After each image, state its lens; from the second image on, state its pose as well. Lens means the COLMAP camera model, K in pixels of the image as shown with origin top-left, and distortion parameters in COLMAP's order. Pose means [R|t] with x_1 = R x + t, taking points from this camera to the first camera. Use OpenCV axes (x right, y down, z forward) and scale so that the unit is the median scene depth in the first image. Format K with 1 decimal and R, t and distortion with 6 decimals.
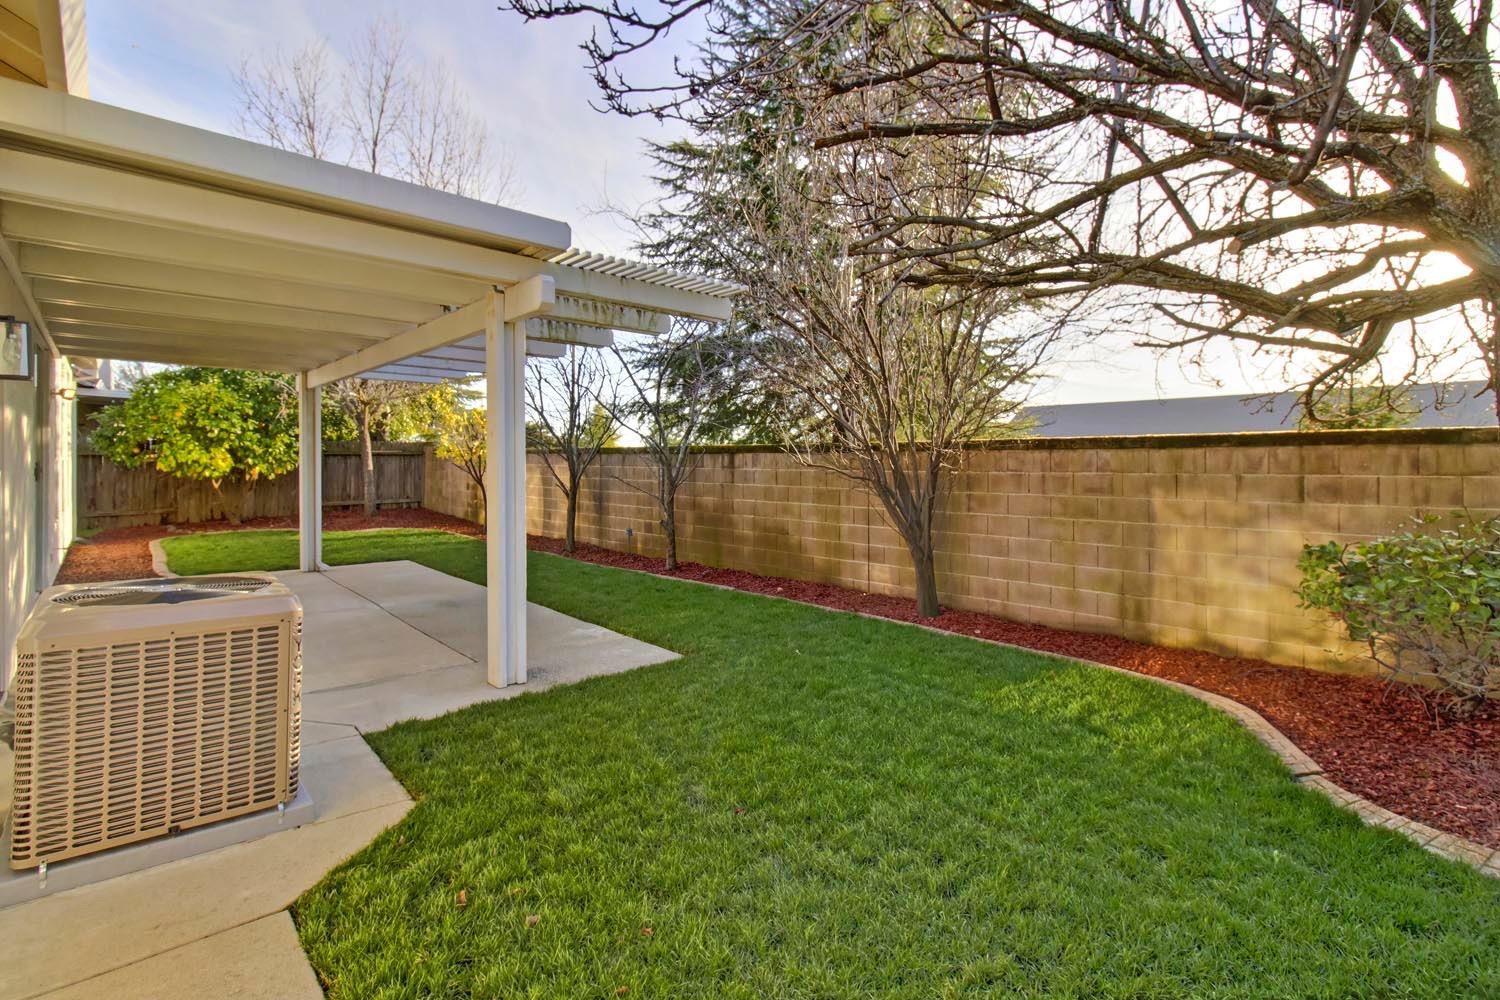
lens RADIAL K [[730.8, 0, 748.7], [0, 730.8, 458.1], [0, 0, 1]] dist [0.000710, 0.000313]
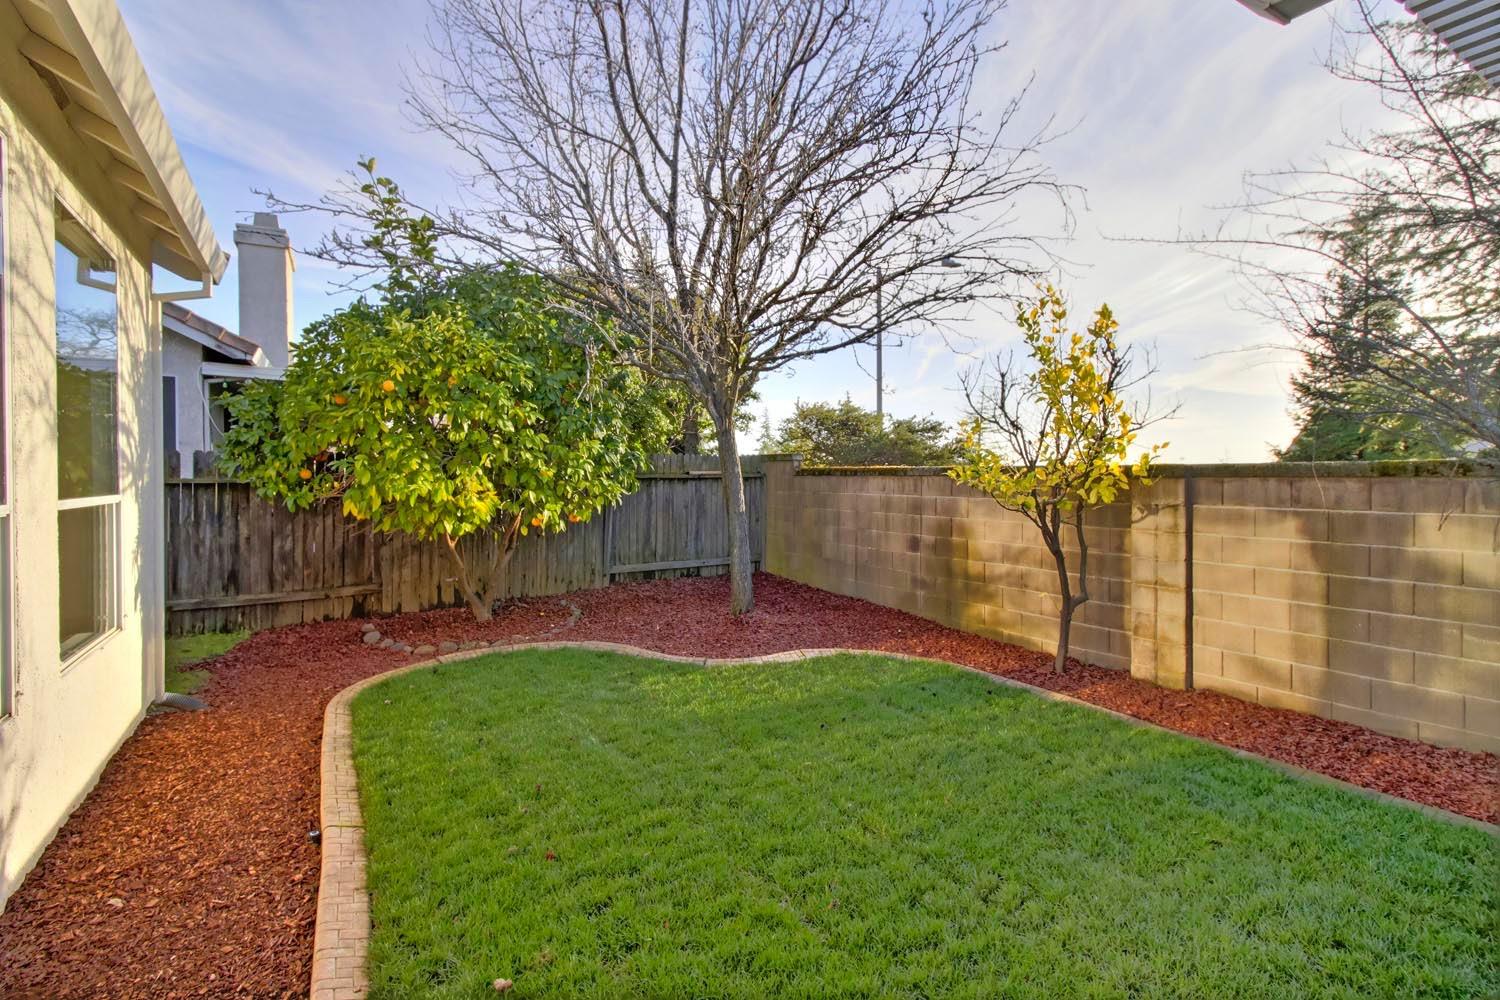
lens RADIAL K [[694.0, 0, 723.0], [0, 694.0, 480.2], [0, 0, 1]] dist [-0.000137, 0.000224]
pose [[0.981705, -0.002324, -0.190394, -0.504097], [0.003351, 0.999982, 0.005072, -0.007564], [0.190379, -0.005617, 0.981695, 0.631939]]
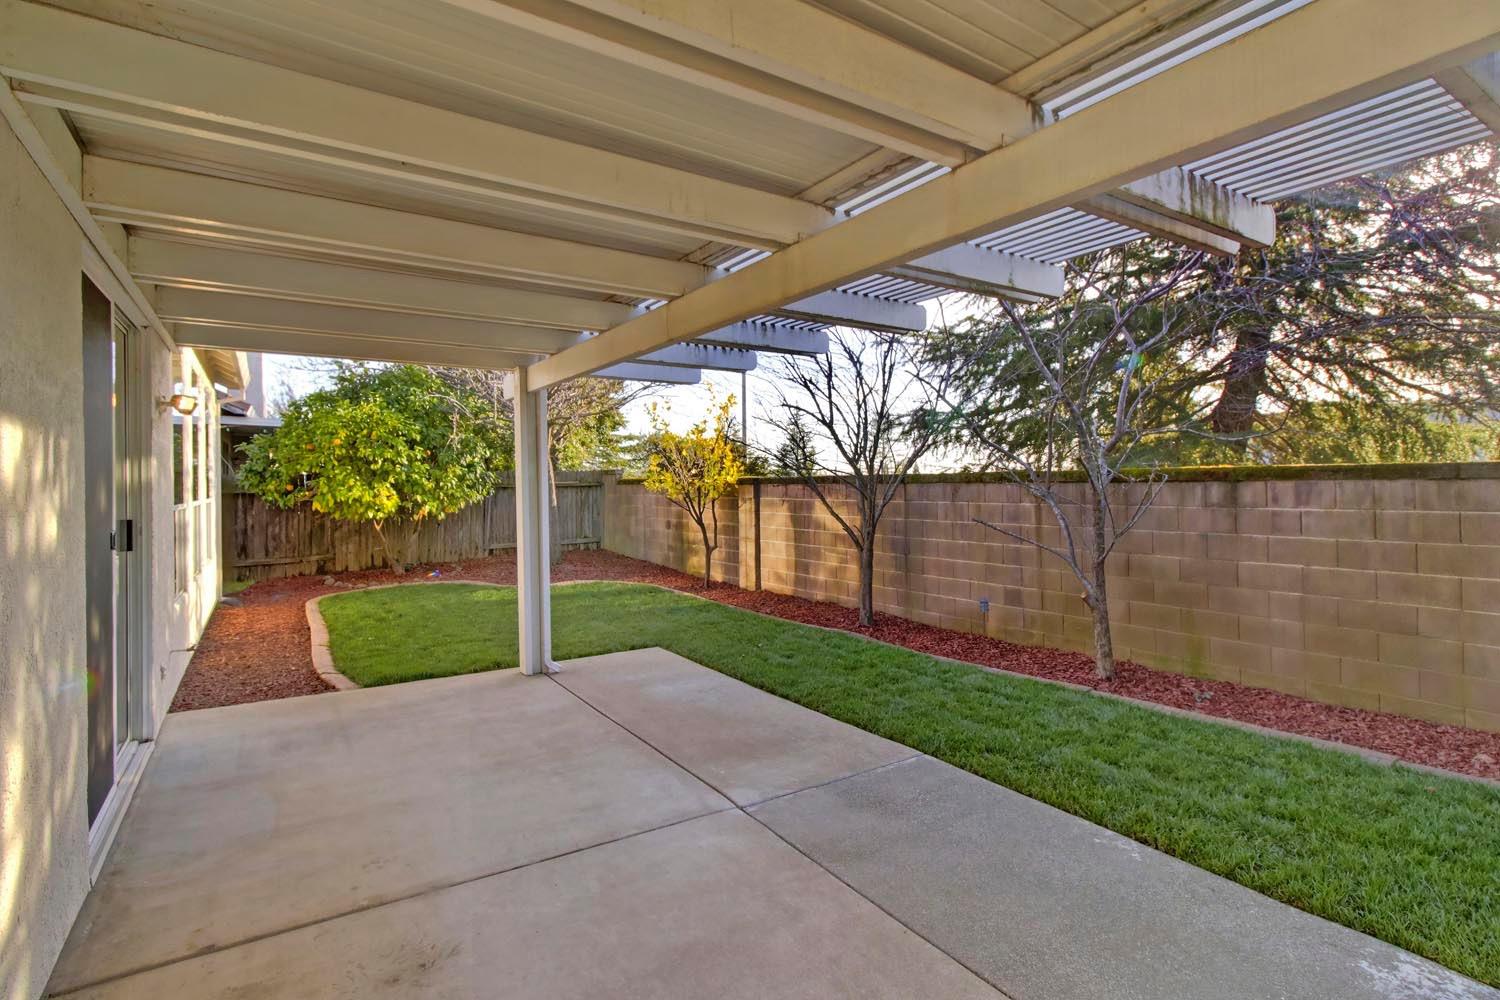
lens RADIAL K [[708.4, 0, 751.9], [0, 708.4, 479.0], [0, 0, 1]] dist [0.002385, 0.000607]
pose [[0.992537, -0.015538, -0.120947, -0.228550], [0.015203, 0.999878, -0.003684, -0.009036], [0.120990, 0.001818, 0.992652, 0.275981]]
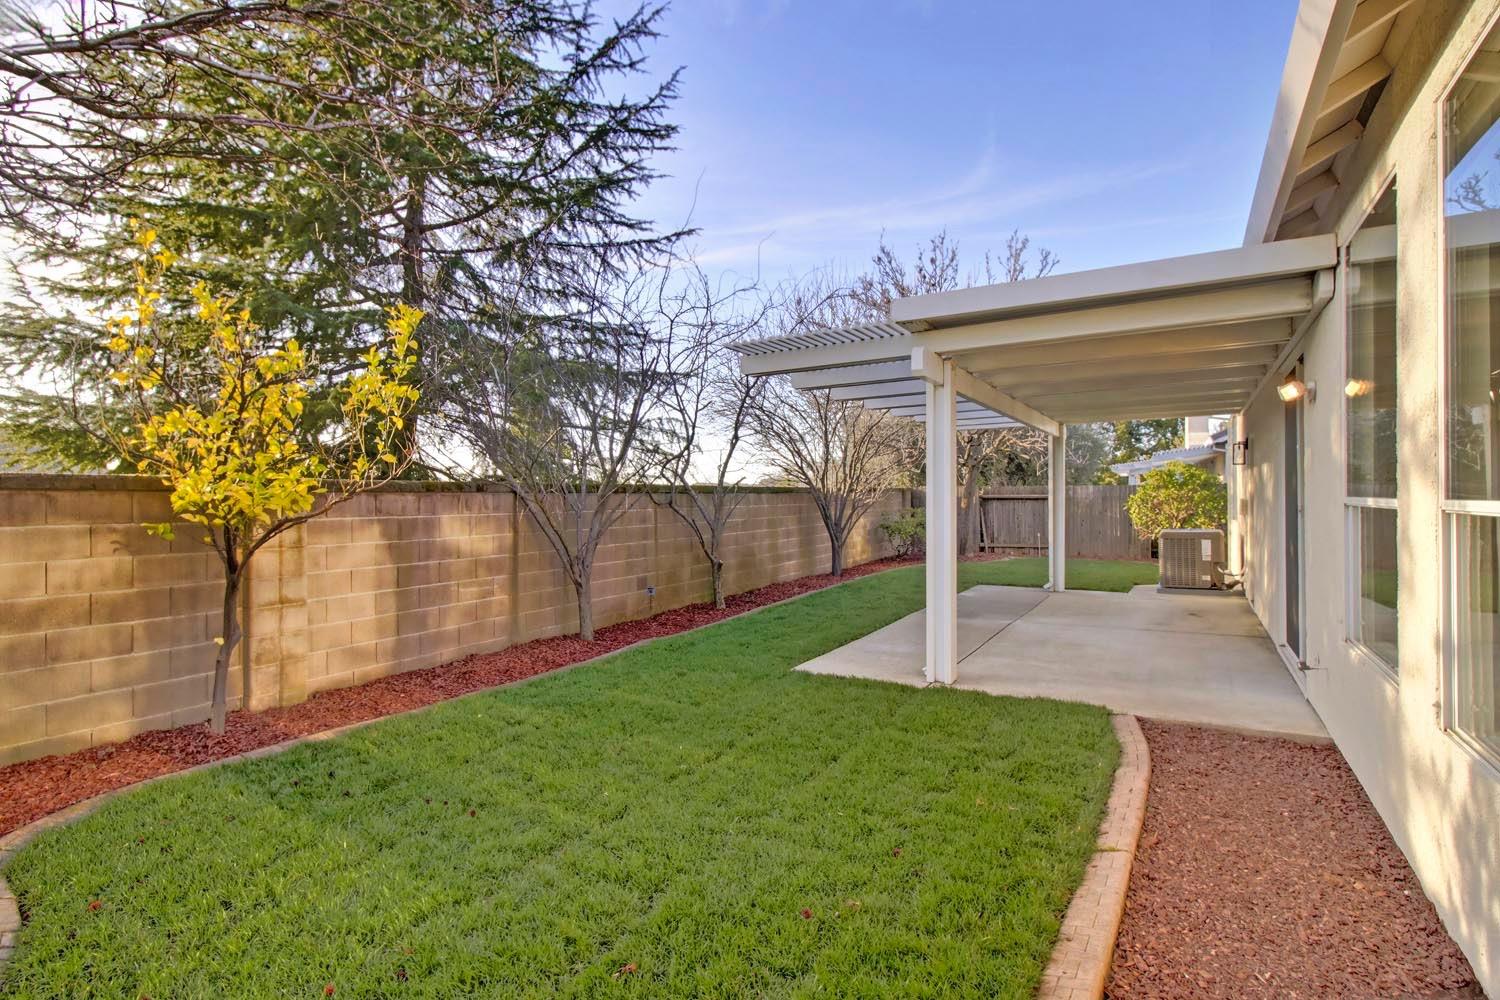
lens RADIAL K [[719.7, 0, 765.7], [0, 719.7, 497.5], [0, 0, 1]] dist [0.002261, 0.000313]
pose [[-0.314866, -0.000597, 0.949136, -0.802372], [0.008070, 0.999962, 0.003306, -0.002349], [-0.949102, 0.008700, -0.314849, 0.946009]]
